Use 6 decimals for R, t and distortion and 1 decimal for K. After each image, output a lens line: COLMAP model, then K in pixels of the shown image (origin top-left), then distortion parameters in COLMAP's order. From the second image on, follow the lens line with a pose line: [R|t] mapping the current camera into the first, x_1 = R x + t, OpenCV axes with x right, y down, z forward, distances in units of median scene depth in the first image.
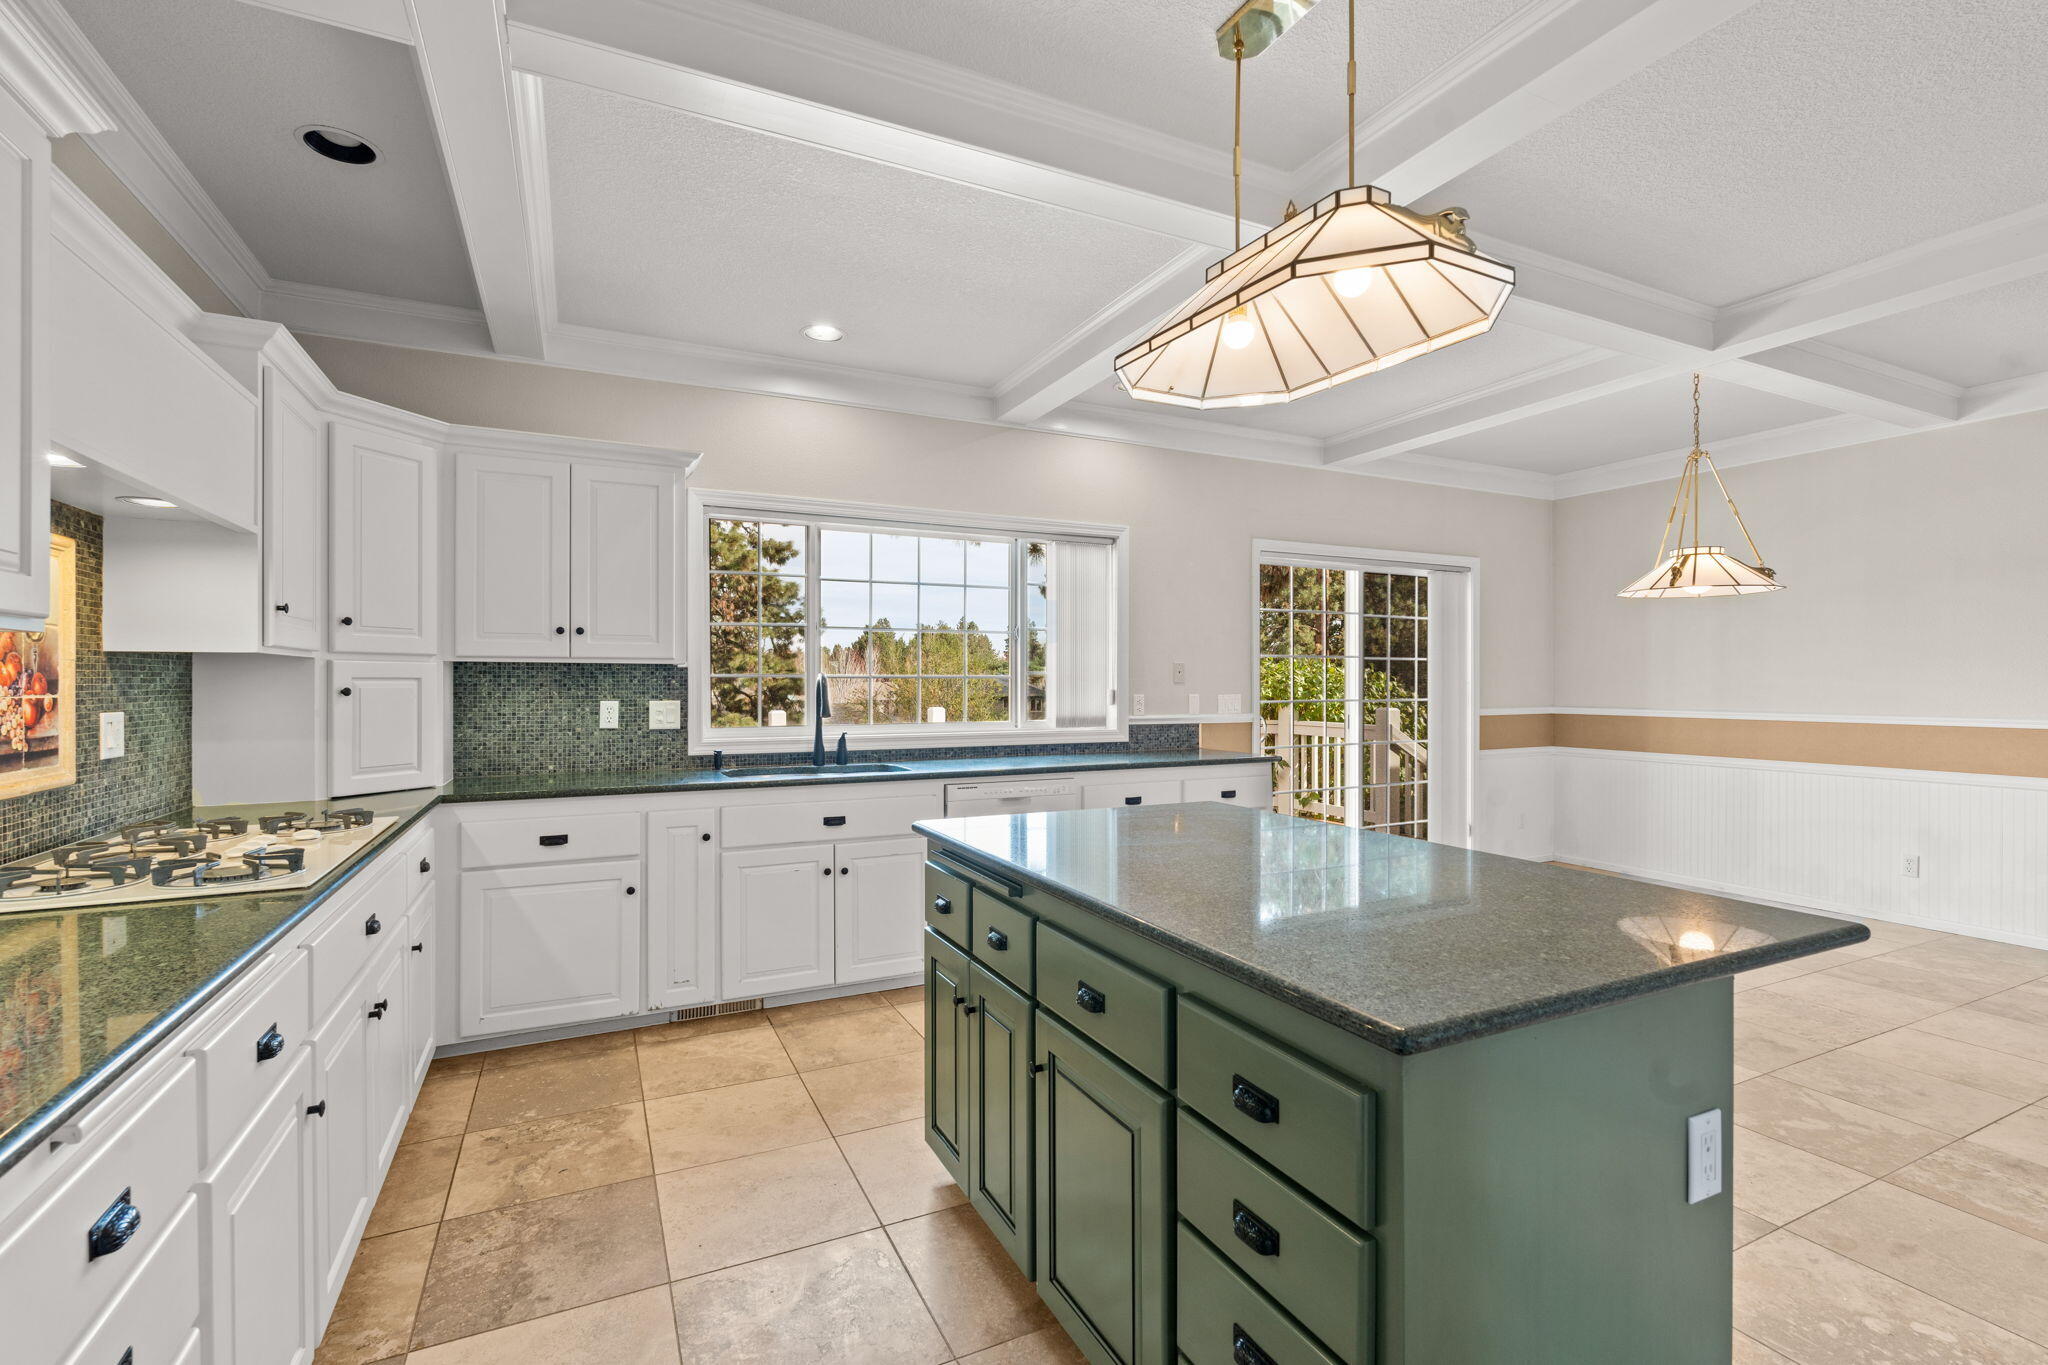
lens RADIAL K [[904.8, 0, 1021.9], [0, 904.8, 682.0], [0, 0, 1]] dist [-0.000811, 0.000059]
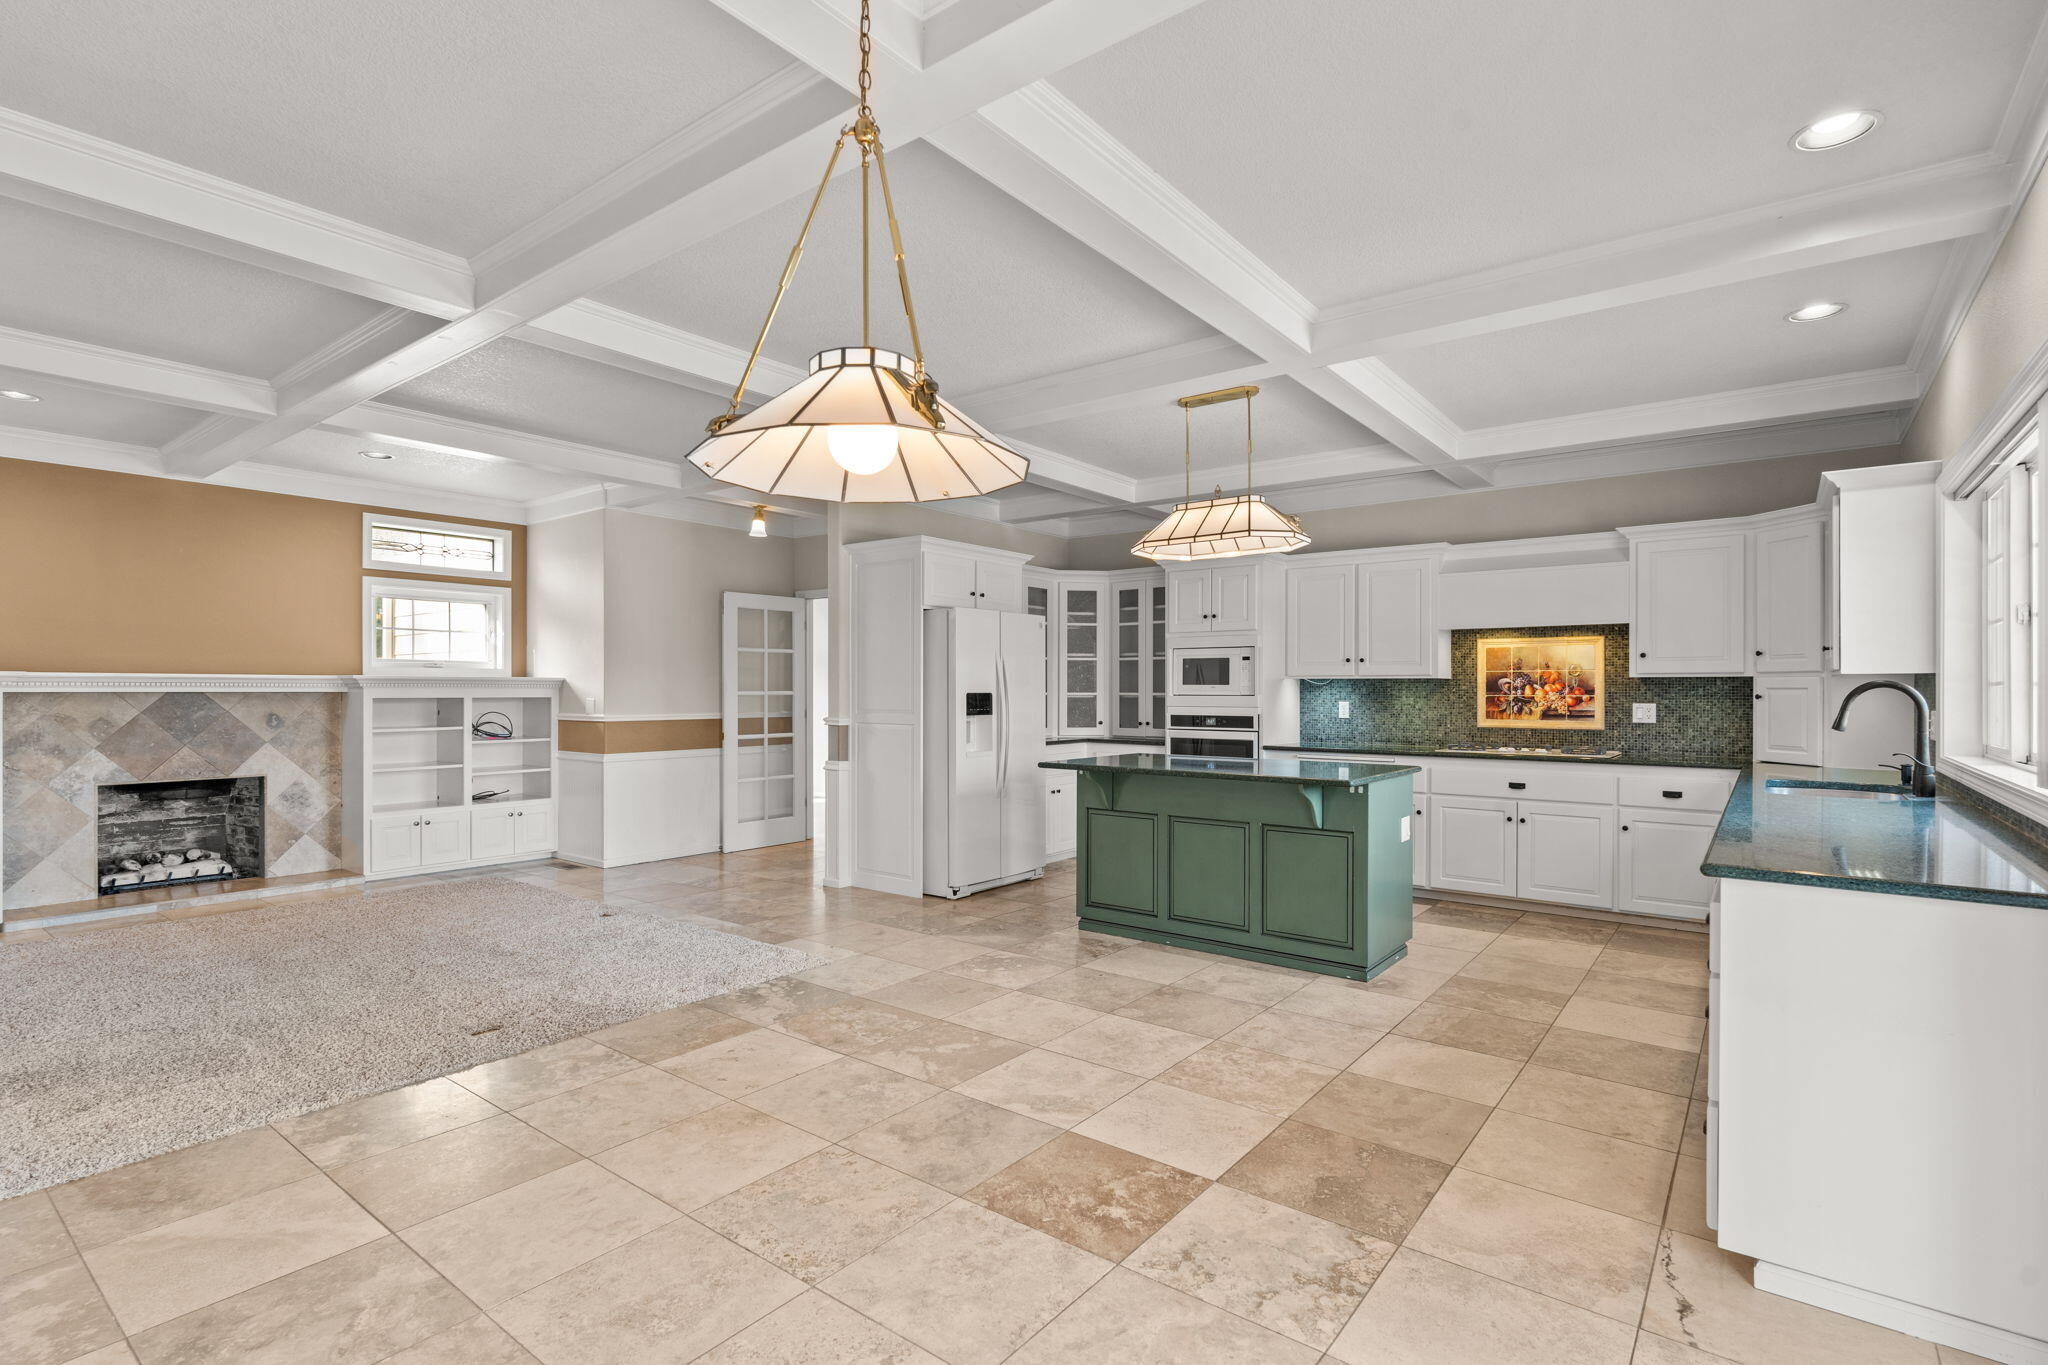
lens RADIAL K [[971.8, 0, 1021.9], [0, 971.8, 691.3], [0, 0, 1]] dist [-0.000381, 0.000825]
pose [[-0.896289, -0.001854, -0.443467, 1.365933], [-0.003281, 0.999992, 0.002452, 0.000778], [0.443458, 0.003652, -0.896287, 2.217695]]
